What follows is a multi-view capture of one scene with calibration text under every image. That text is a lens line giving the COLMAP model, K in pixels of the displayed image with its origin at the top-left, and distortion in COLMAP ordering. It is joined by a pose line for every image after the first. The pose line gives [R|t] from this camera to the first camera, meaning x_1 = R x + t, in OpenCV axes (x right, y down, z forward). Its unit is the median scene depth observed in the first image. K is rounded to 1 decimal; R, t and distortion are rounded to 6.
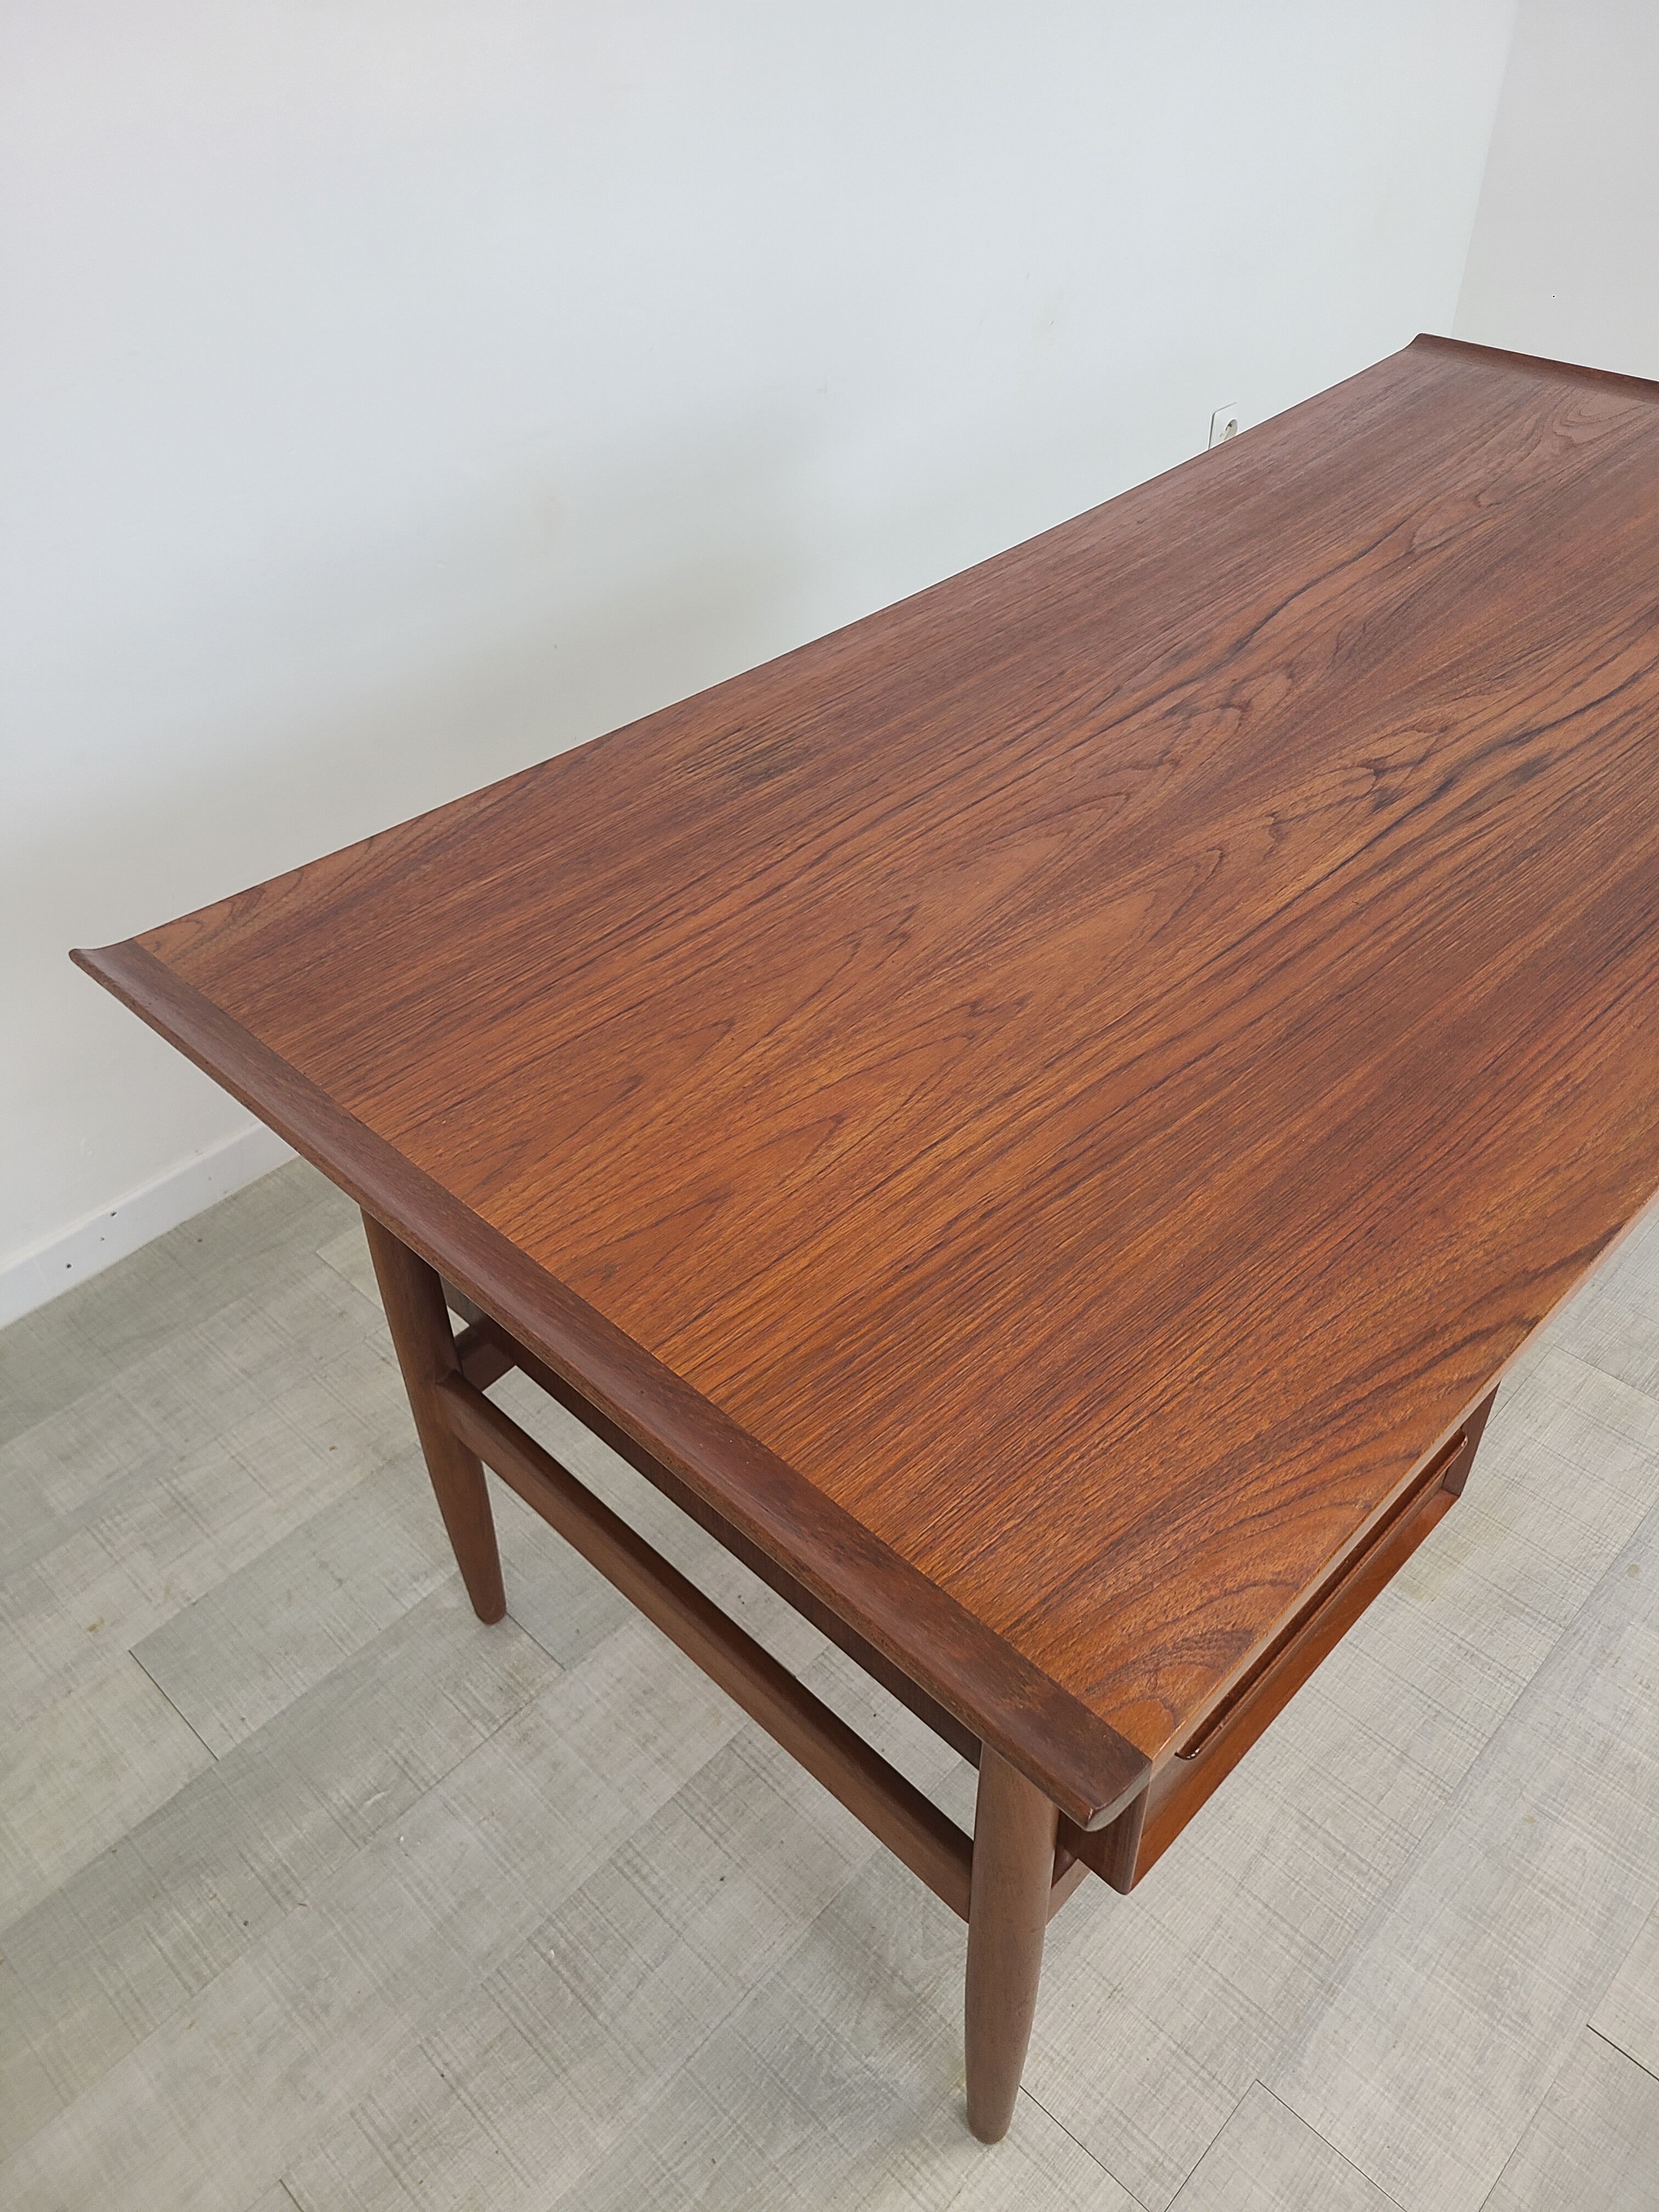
lens RADIAL K [[1690.1, 0, 812.5], [0, 1690.1, 1071.5], [0, 0, 1]] dist [0.035152, -0.032169]
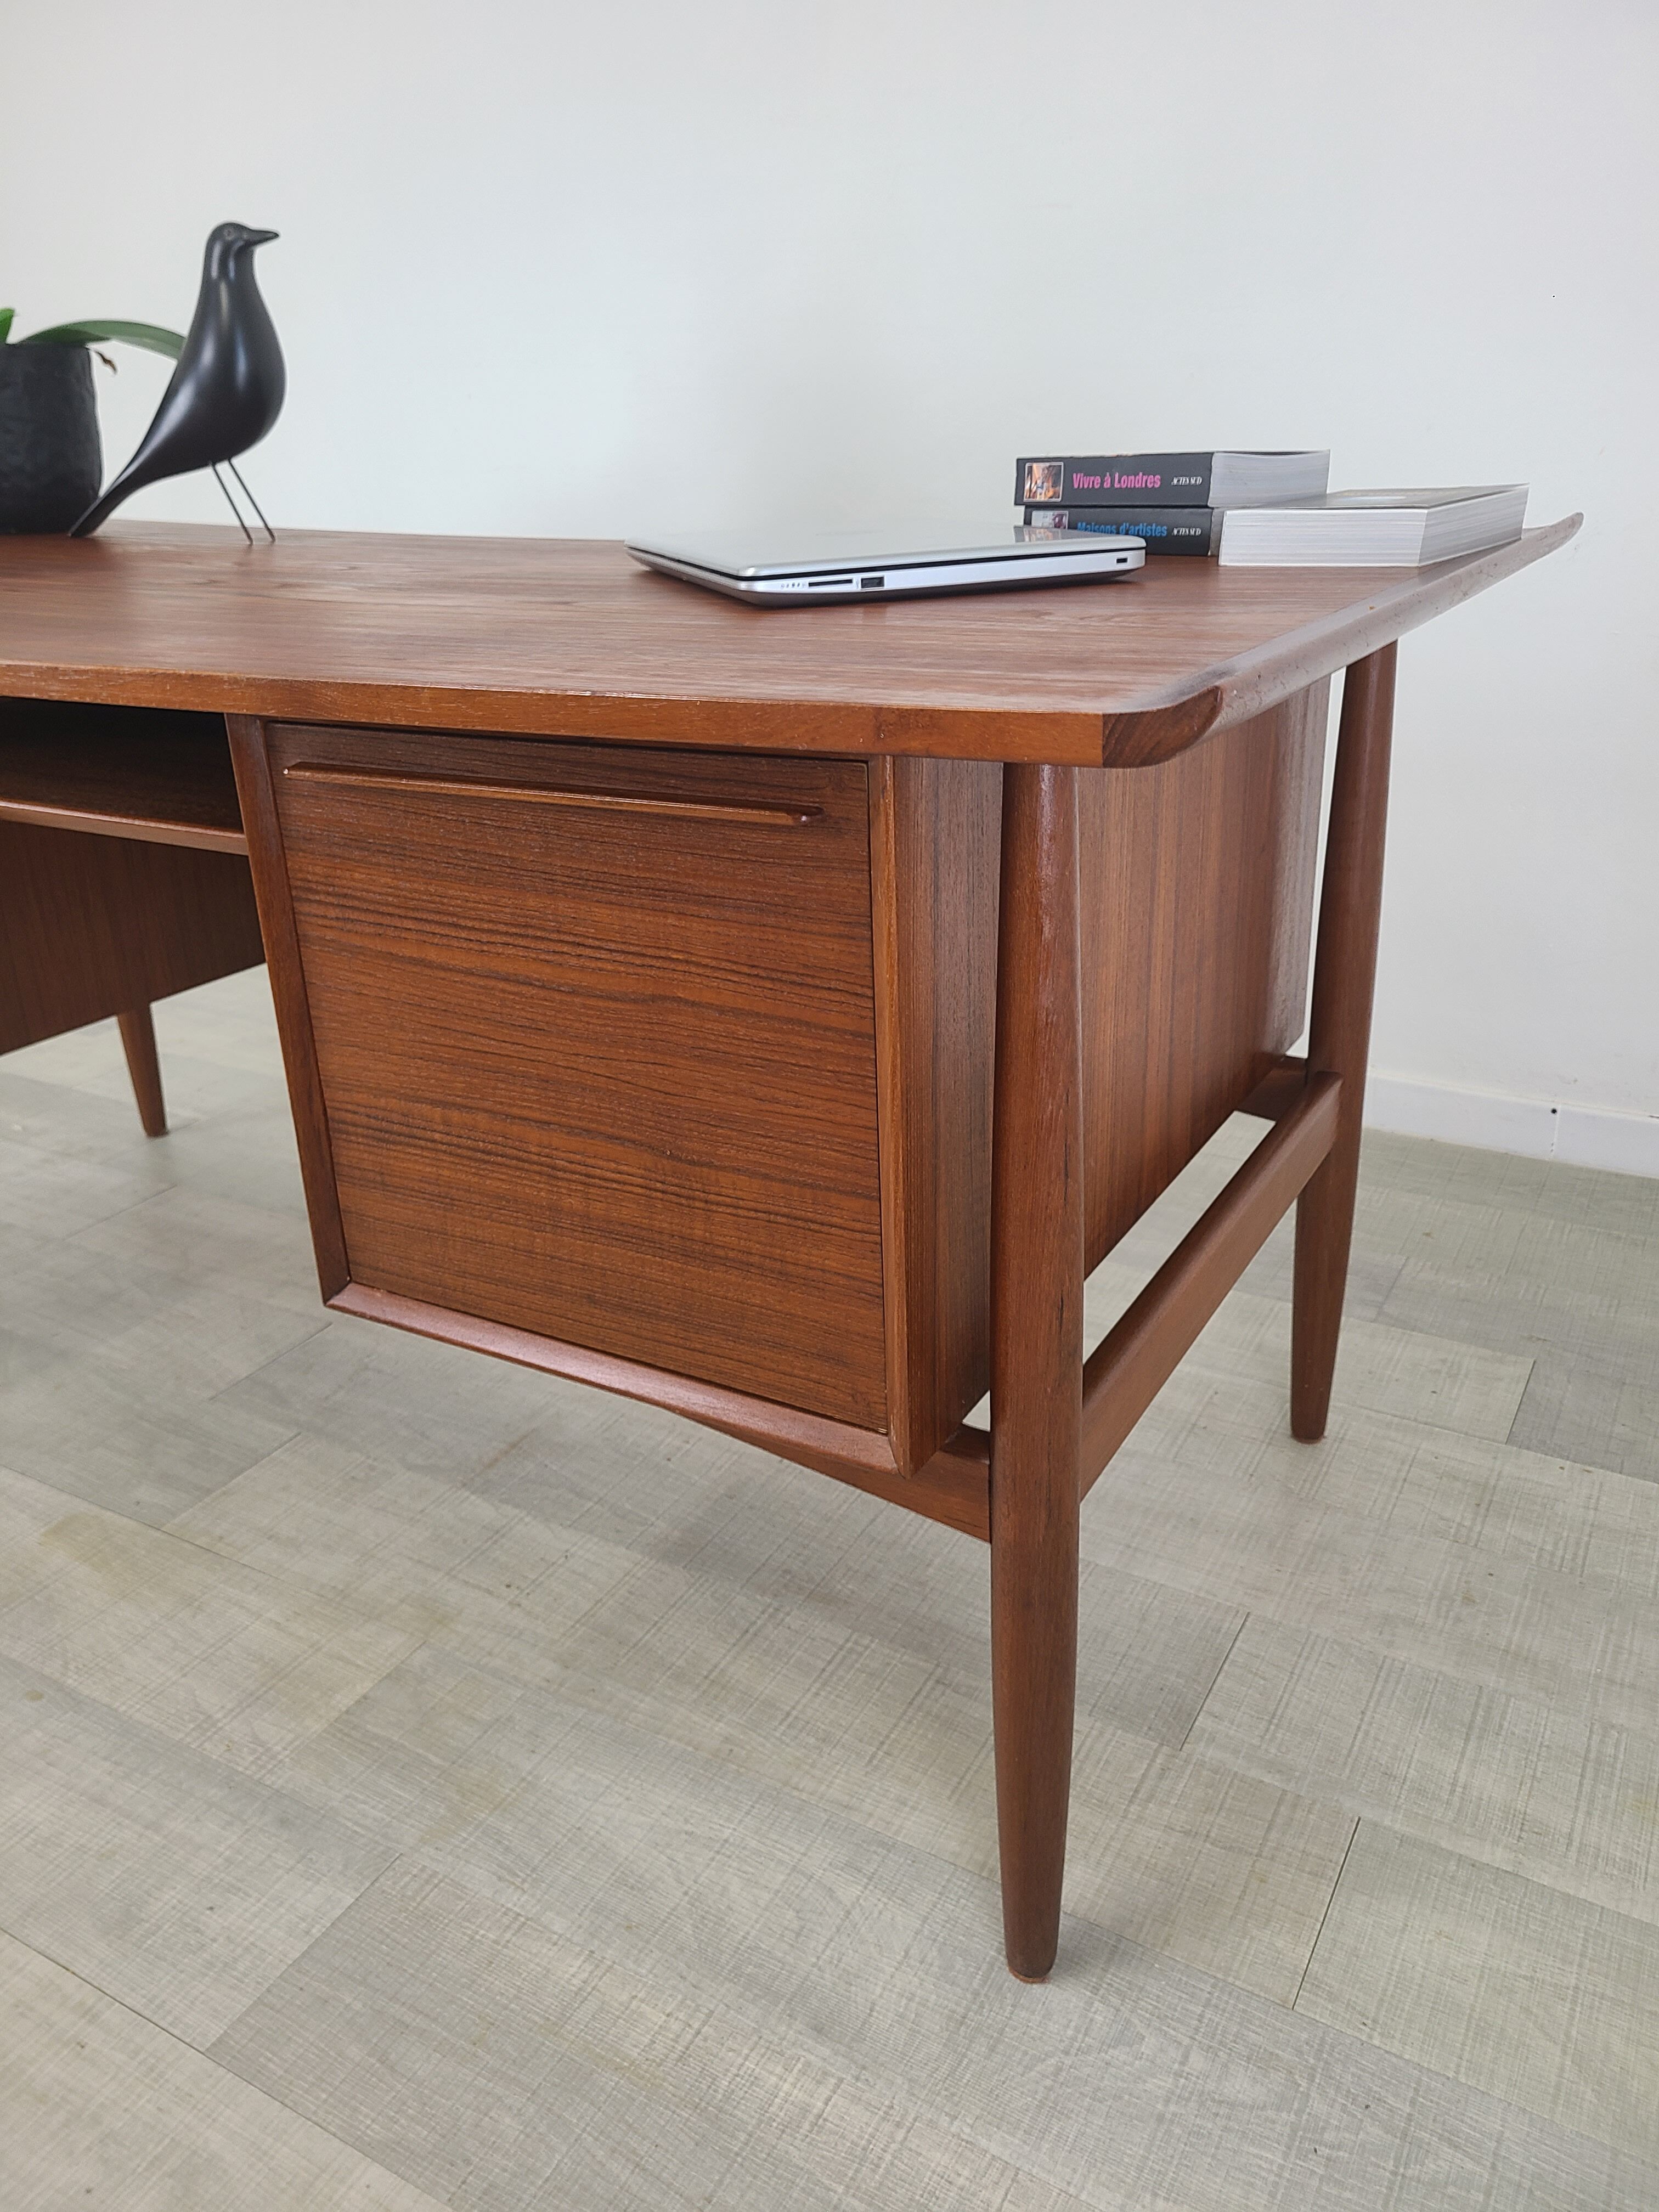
lens RADIAL K [[1690.1, 0, 820.7], [0, 1690.1, 1069.0], [0, 0, 1]] dist [0.035152, -0.032169]
pose [[0.246584, 0.375555, -0.893395, 1.334269], [-0.598445, 0.784107, 0.164438, -0.313843], [0.762273, 0.494100, 0.418097, 0.932951]]
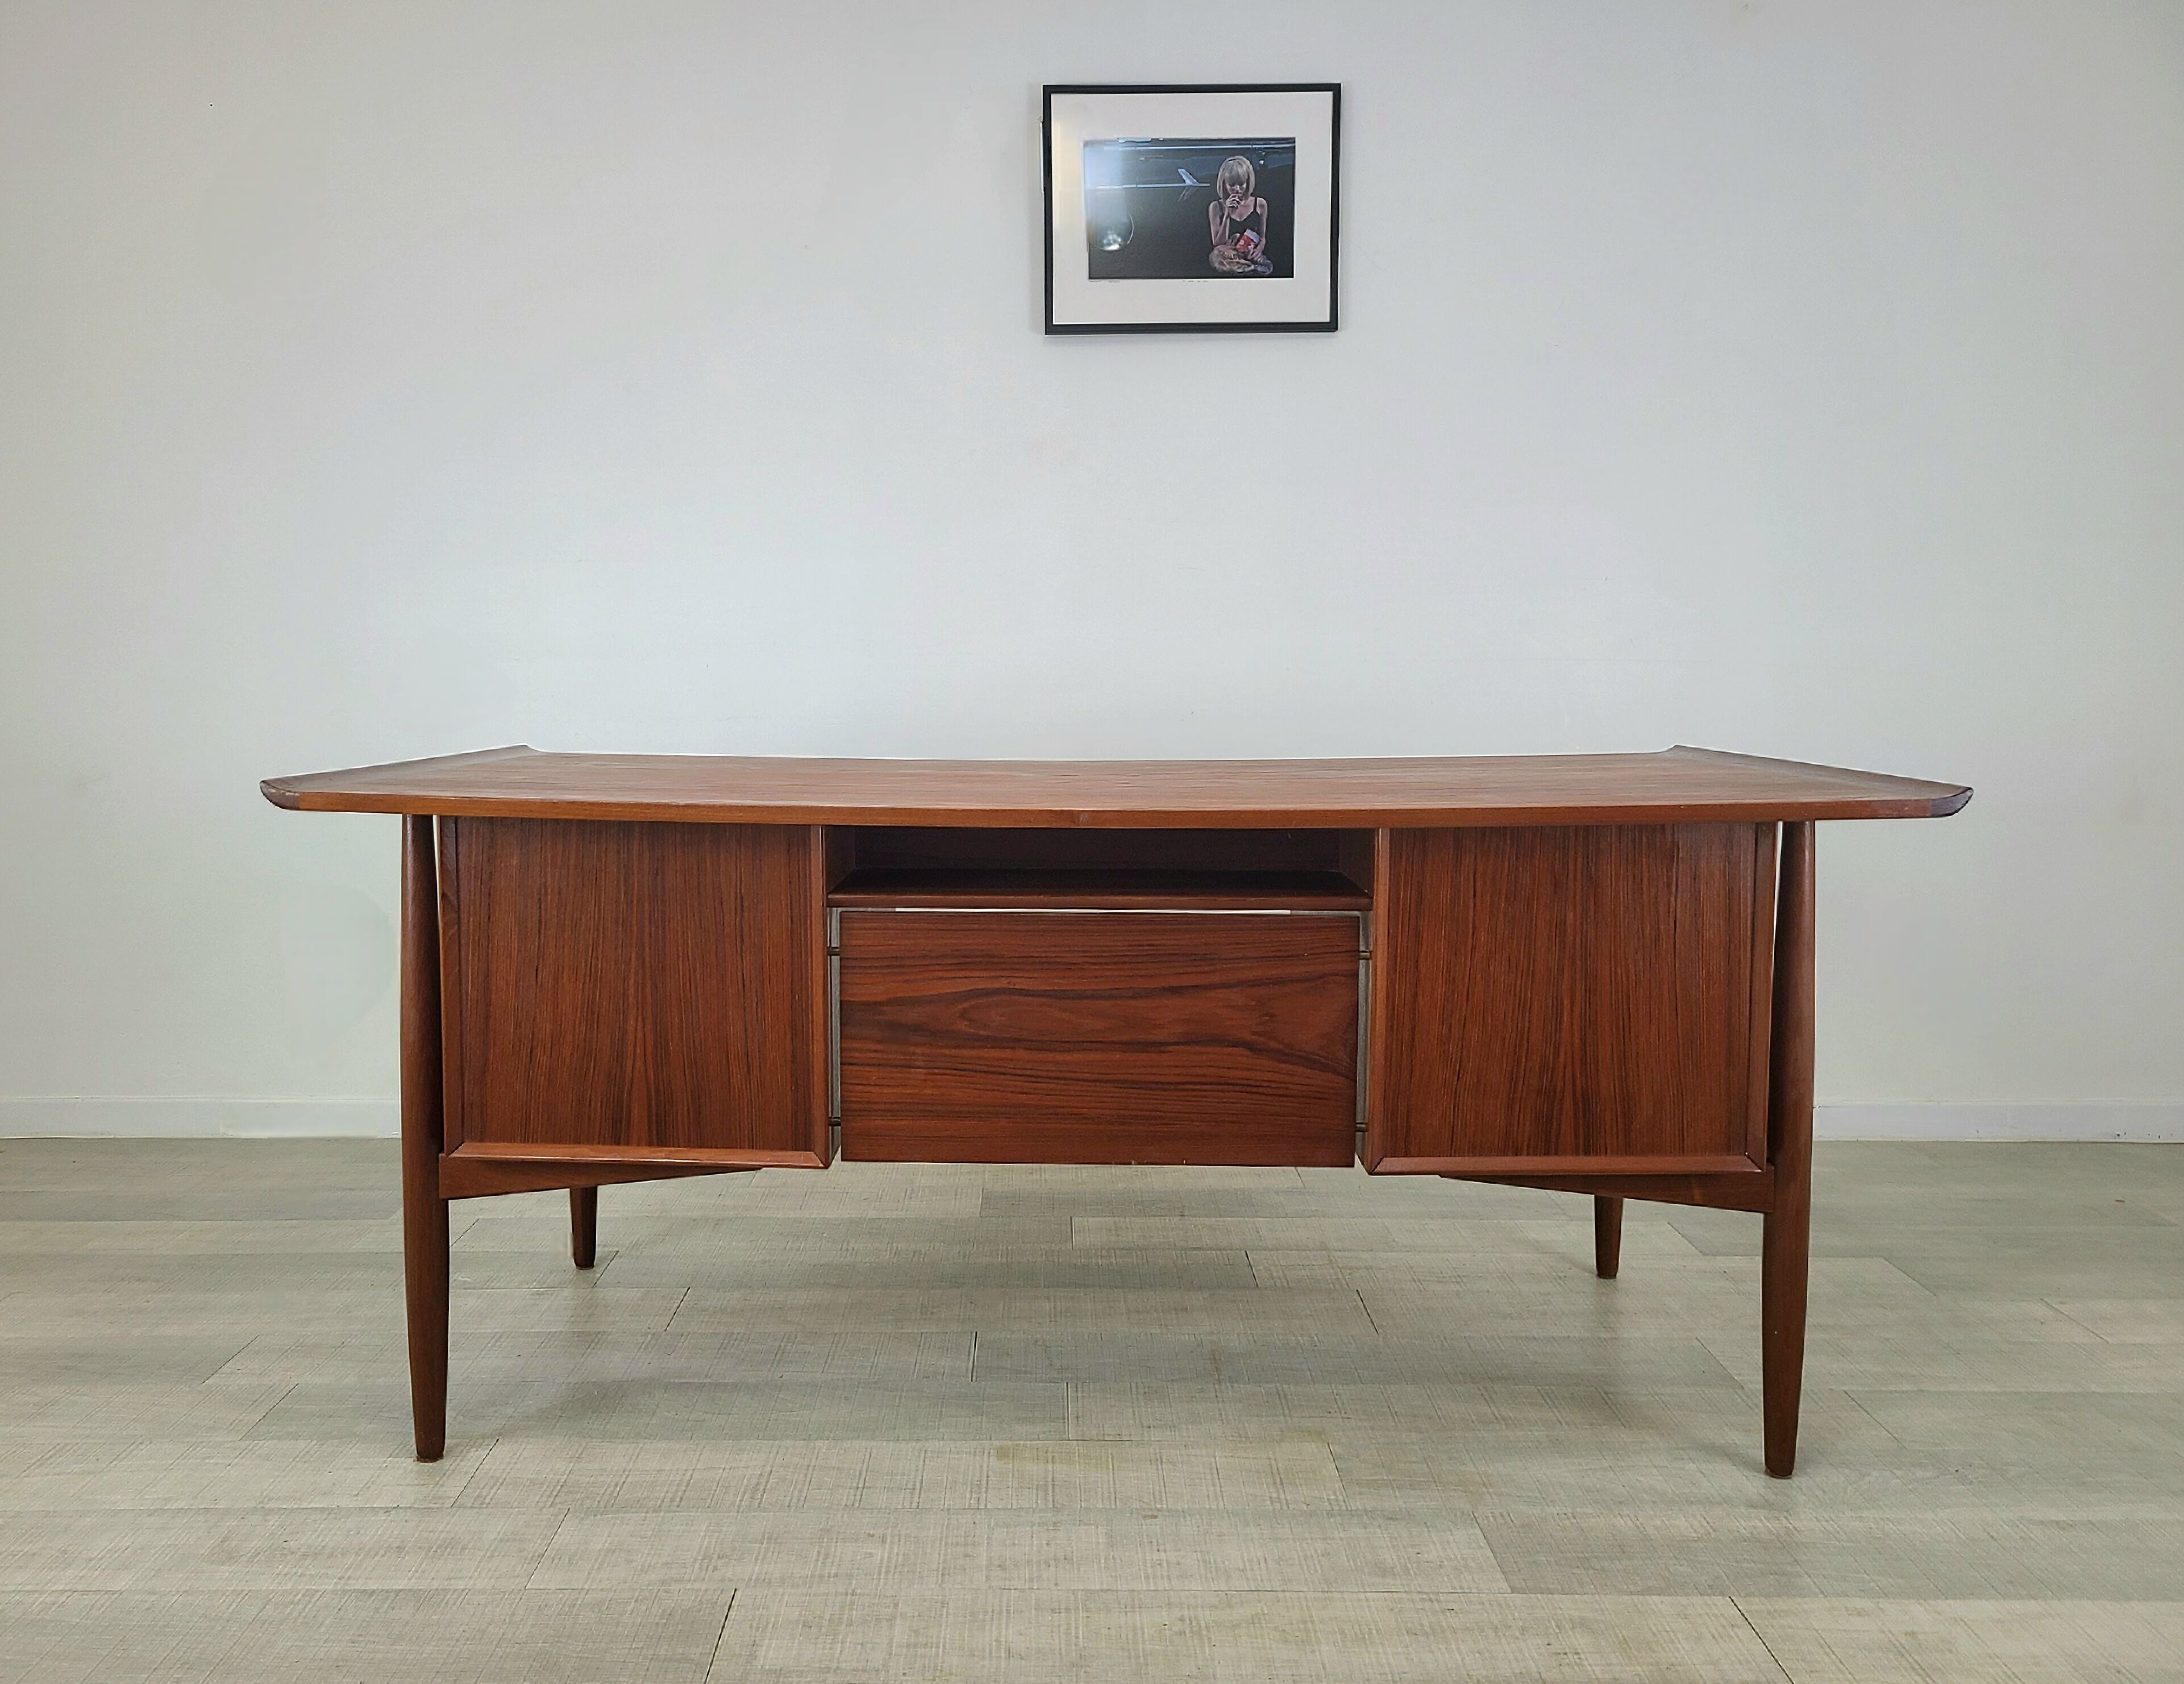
lens RADIAL K [[1746.1, 0, 1016.5], [0, 1746.1, 823.4], [0, 0, 1]] dist [0.049259, -0.045799]
pose [[0.685728, 0.099172, -0.721070, 1.395813], [-0.477164, 0.809341, -0.342464, 0.418130], [0.549629, 0.578906, 0.602309, -0.008181]]
